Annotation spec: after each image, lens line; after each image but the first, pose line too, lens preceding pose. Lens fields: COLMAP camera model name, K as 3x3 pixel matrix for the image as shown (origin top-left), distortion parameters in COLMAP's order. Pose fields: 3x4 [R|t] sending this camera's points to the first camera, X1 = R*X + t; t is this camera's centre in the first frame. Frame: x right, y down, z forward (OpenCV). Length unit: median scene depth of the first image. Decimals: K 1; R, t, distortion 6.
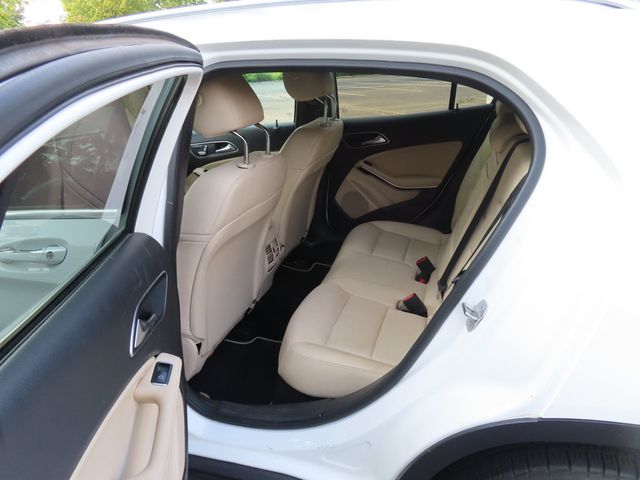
lens RADIAL K [[457.7, 0, 318.0], [0, 457.7, 241.0], [0, 0, 1]] dist [-0.009325, -0.002362]
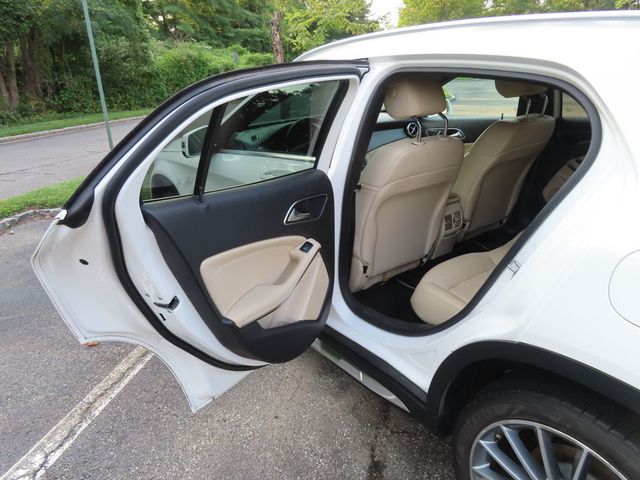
lens RADIAL K [[457.7, 0, 318.0], [0, 457.7, 241.0], [0, 0, 1]] dist [-0.009325, -0.002362]
pose [[0.806914, 0.223260, -0.546850, 0.413316], [-0.211411, 0.973646, 0.085554, 0.065736], [0.551539, 0.046575, 0.832848, -0.285031]]
